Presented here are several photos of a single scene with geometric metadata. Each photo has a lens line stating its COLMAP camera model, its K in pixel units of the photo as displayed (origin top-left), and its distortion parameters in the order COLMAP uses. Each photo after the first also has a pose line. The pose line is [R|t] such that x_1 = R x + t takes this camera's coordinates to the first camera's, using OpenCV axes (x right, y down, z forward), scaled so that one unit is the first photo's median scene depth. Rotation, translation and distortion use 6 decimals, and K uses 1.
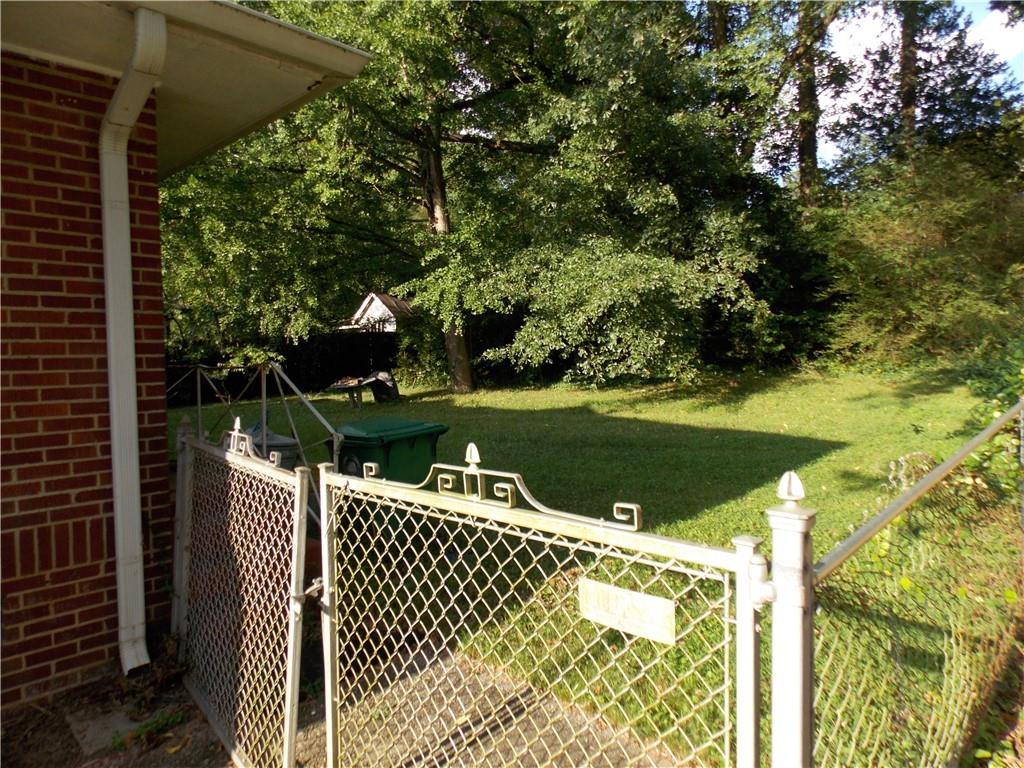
lens RADIAL K [[690.8, 0, 509.6], [0, 690.8, 400.7], [0, 0, 1]] dist [0.000492, -0.000723]
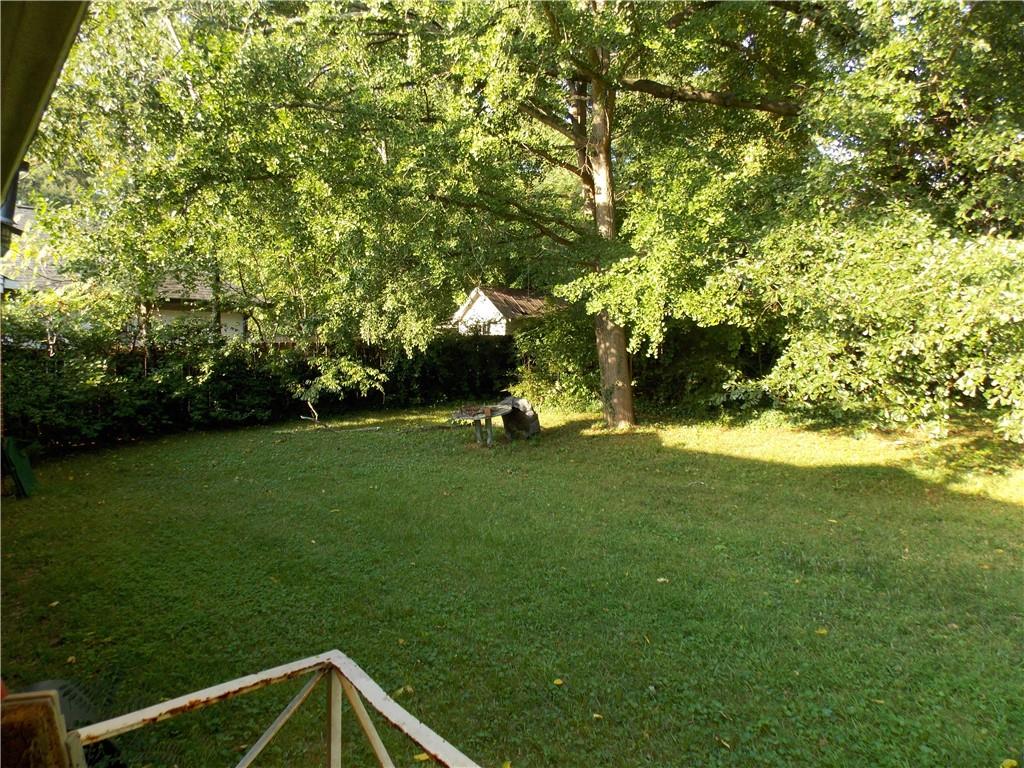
lens RADIAL K [[678.4, 0, 514.1], [0, 678.4, 378.8], [0, 0, 1]] dist [0.006661, -0.003055]
pose [[0.996242, 0.024662, -0.083025, -0.167044], [-0.026477, 0.999432, -0.020826, -0.057649], [0.082464, 0.022946, 0.996330, 0.347752]]
